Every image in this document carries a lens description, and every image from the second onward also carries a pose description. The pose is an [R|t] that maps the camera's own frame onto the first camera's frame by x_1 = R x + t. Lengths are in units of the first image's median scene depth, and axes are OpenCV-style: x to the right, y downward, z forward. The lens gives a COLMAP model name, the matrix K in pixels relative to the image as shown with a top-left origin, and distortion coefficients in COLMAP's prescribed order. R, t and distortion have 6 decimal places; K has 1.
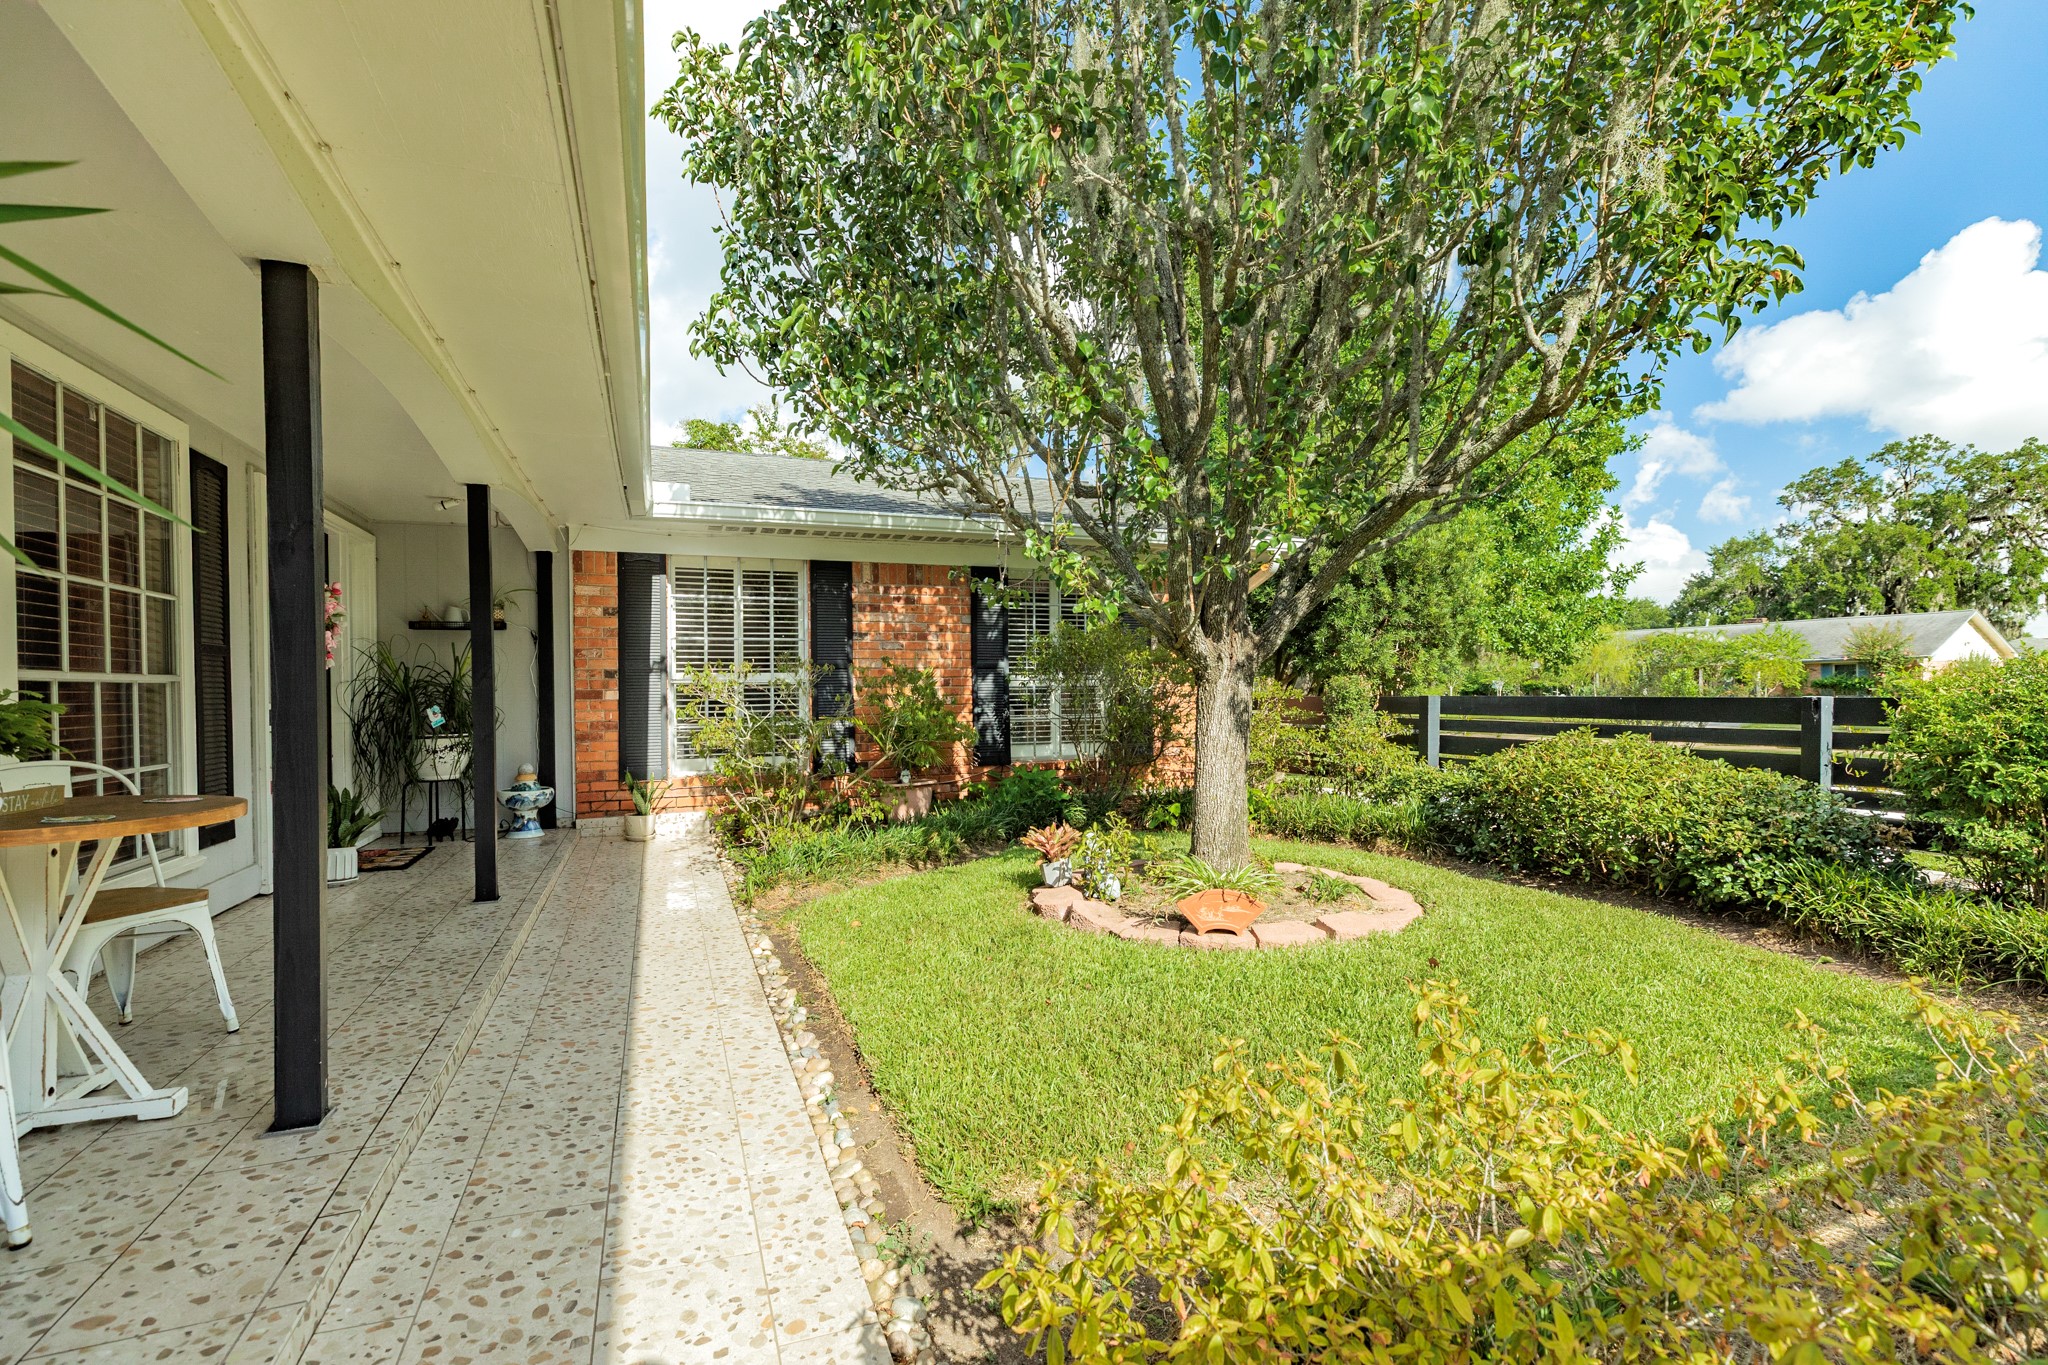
lens RADIAL K [[946.0, 0, 1025.3], [0, 946.0, 693.5], [0, 0, 1]] dist [0.020494, 0.001662]
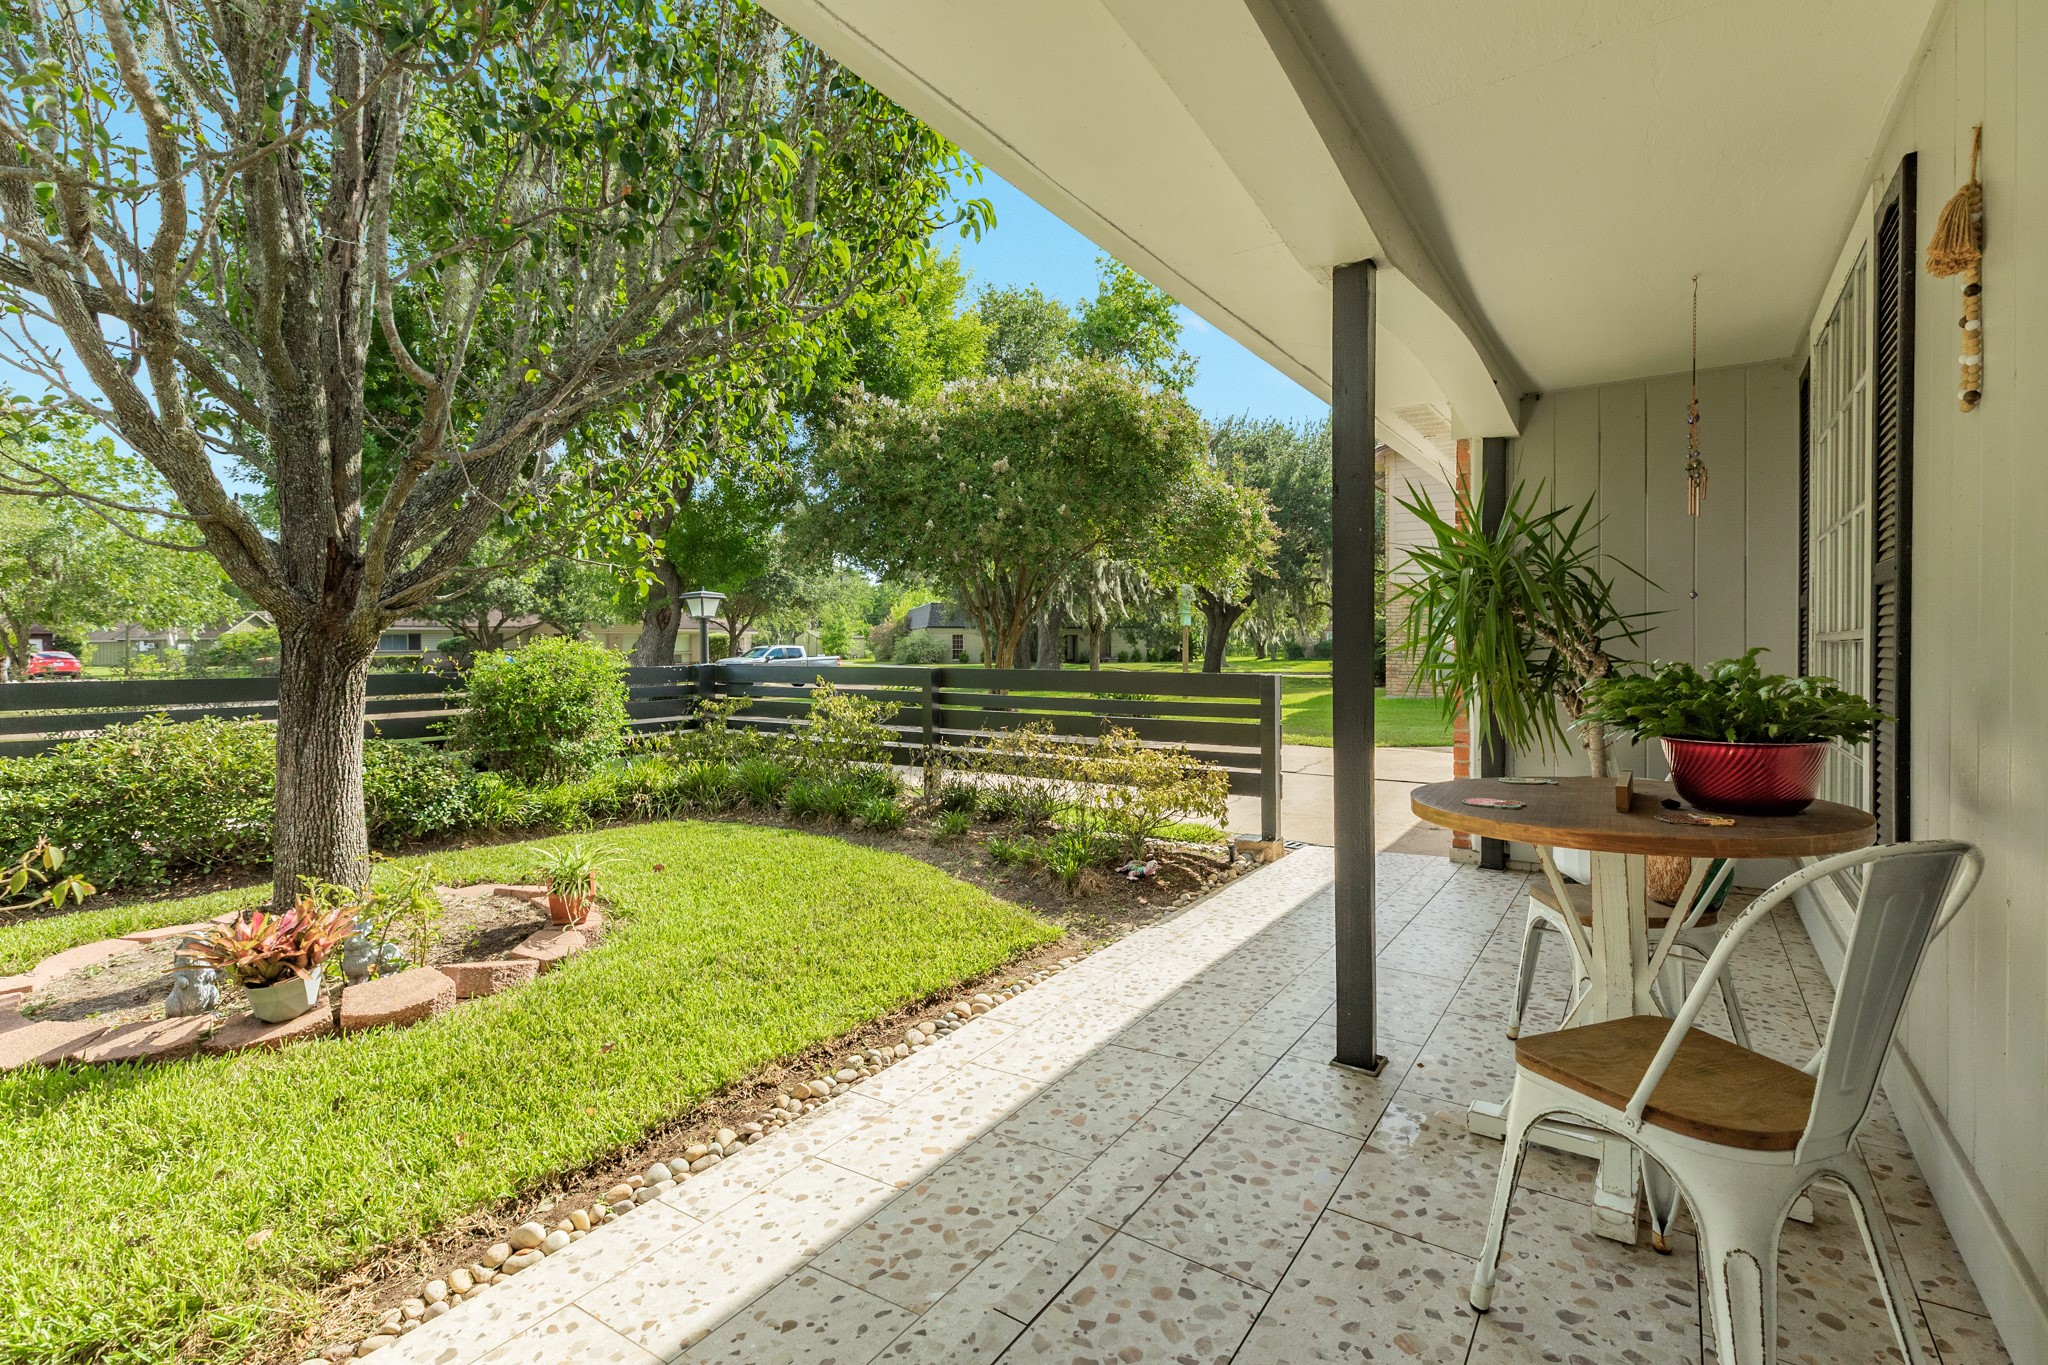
lens RADIAL K [[946.0, 0, 1025.0], [0, 946.0, 672.1], [0, 0, 1]] dist [0.020494, 0.001662]
pose [[-0.572389, -0.004841, 0.819968, -1.160901], [0.014259, 0.999773, 0.015856, -0.013178], [-0.819858, 0.020768, -0.572190, 1.568461]]
